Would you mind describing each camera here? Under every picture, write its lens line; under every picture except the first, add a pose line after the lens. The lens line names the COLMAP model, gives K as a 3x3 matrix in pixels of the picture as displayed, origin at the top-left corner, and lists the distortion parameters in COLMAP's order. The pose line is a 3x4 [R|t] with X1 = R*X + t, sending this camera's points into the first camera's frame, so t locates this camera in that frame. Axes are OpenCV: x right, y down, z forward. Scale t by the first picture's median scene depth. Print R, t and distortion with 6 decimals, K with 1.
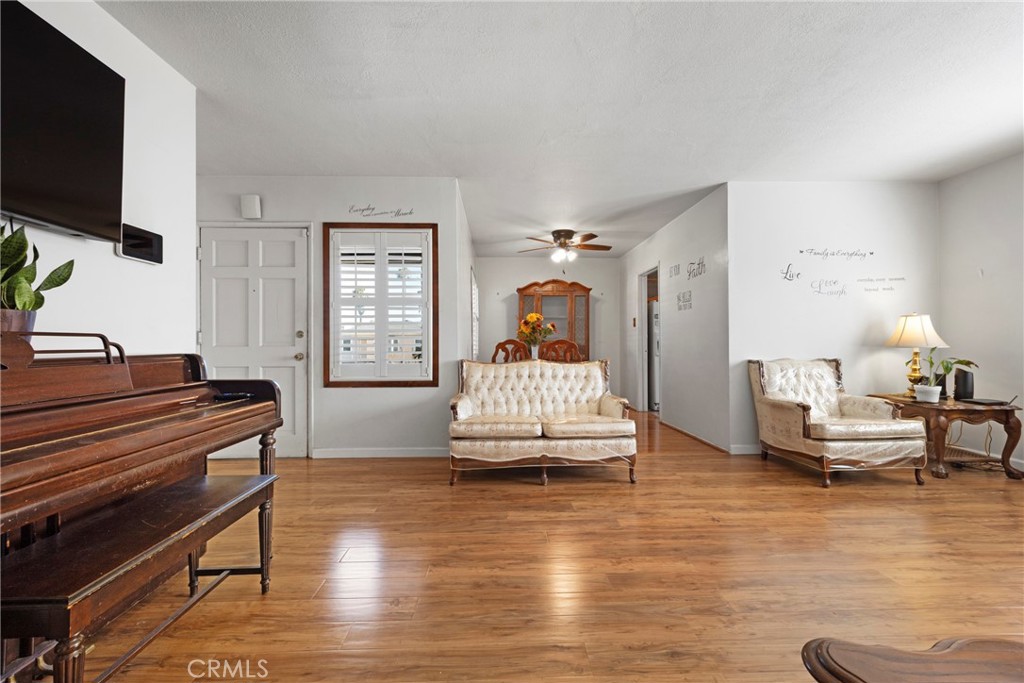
lens RADIAL K [[390.7, 0, 512.1], [0, 390.7, 346.1], [0, 0, 1]] dist [0.002778, 0.000392]
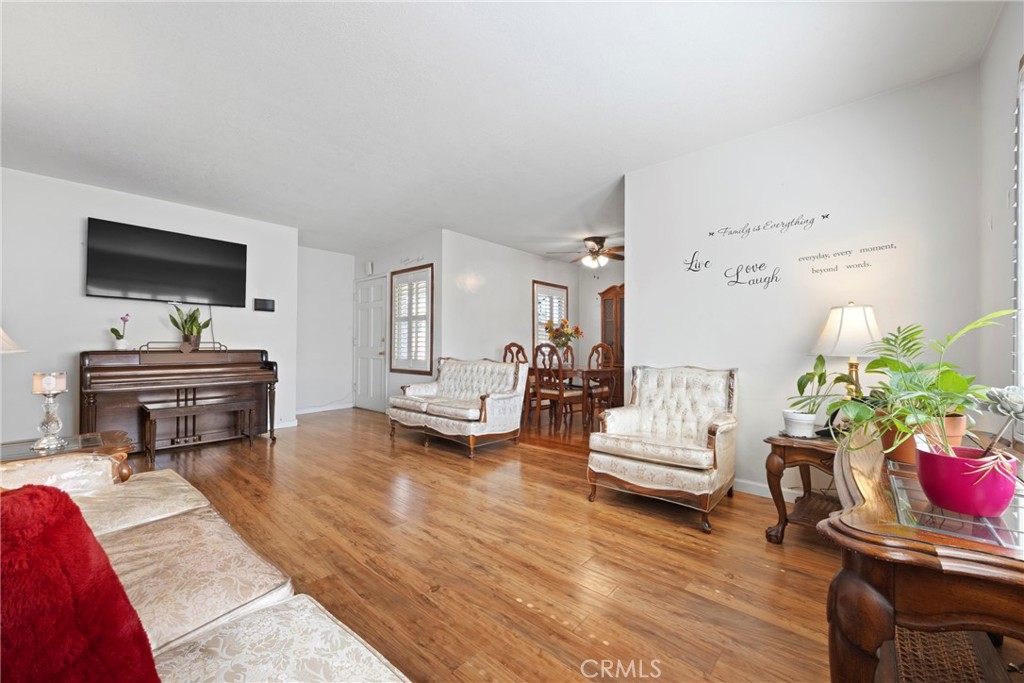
lens RADIAL K [[390.7, 0, 512.1], [0, 390.7, 346.1], [0, 0, 1]] dist [0.002778, 0.000392]
pose [[0.732590, 0.005622, -0.680647, 1.199045], [-0.008742, 0.999961, -0.001149, -0.008140], [0.680615, 0.006792, 0.732610, 0.164715]]
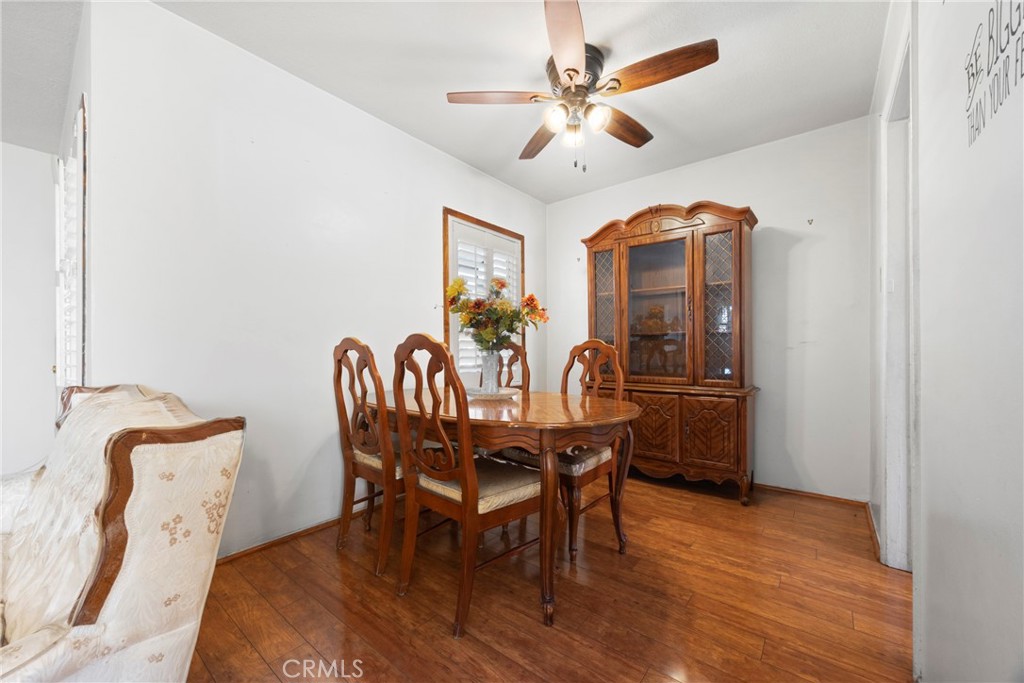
lens RADIAL K [[406.9, 0, 514.7], [0, 406.9, 353.0], [0, 0, 1]] dist [0.000659, 0.000086]
pose [[0.773795, -0.002457, -0.633432, 0.609822], [0.003962, 0.999992, 0.000962, -0.000845], [0.633424, -0.003254, 0.773798, 1.135456]]
